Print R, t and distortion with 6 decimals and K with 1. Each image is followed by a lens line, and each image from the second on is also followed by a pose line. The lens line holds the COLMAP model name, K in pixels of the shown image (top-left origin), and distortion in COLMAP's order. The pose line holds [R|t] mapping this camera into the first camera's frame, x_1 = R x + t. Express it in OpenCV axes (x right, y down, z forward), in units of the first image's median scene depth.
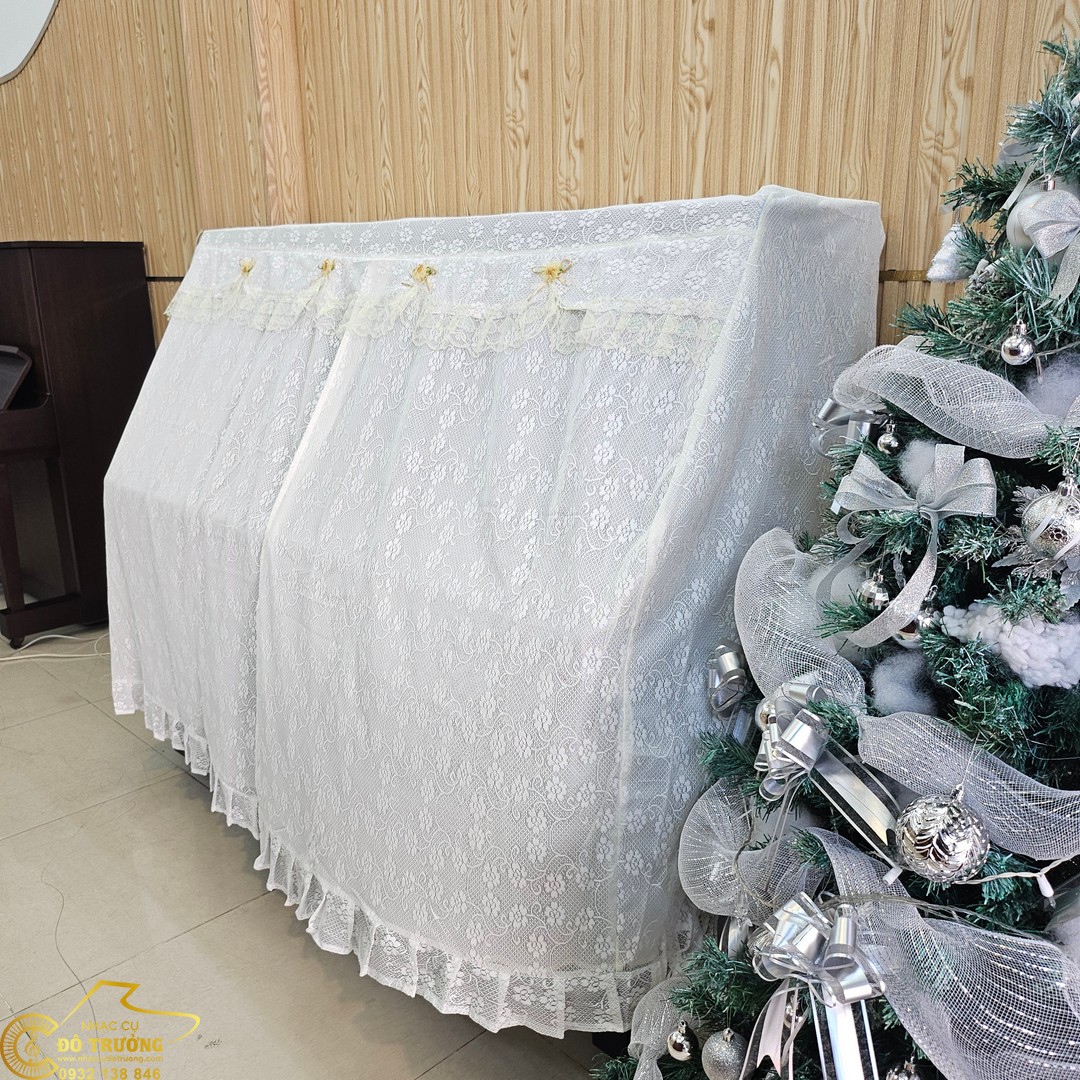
lens RADIAL K [[1029.6, 0, 525.2], [0, 1029.6, 519.8], [0, 0, 1]] dist [0.081053, -0.110957]
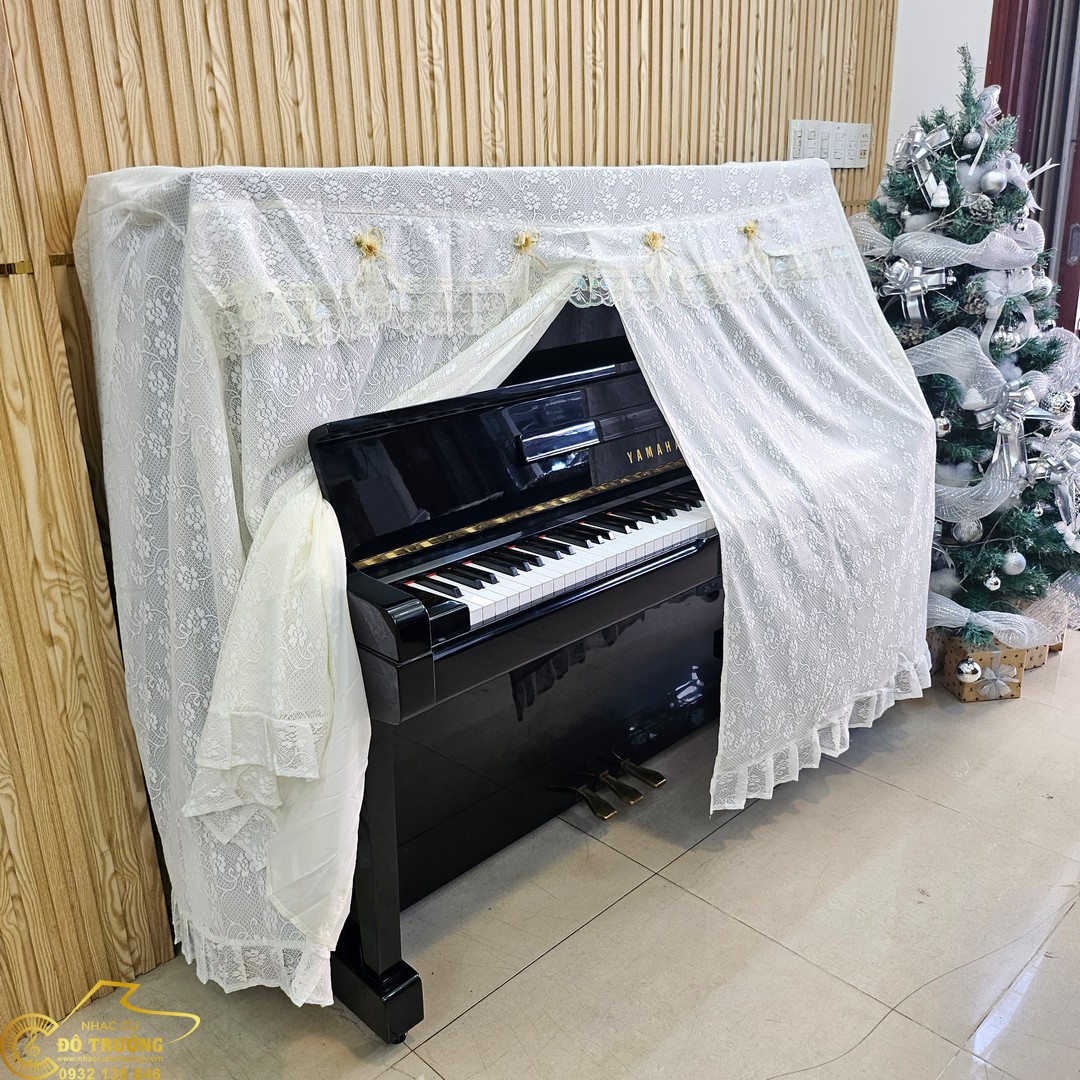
lens RADIAL K [[1029.6, 0, 525.2], [0, 1029.6, 519.8], [0, 0, 1]] dist [0.081053, -0.110957]
pose [[-0.010274, -0.295492, 0.955290, -1.722124], [0.265477, 0.920250, 0.287509, -0.433078], [-0.964062, 0.256562, 0.068992, 1.651351]]
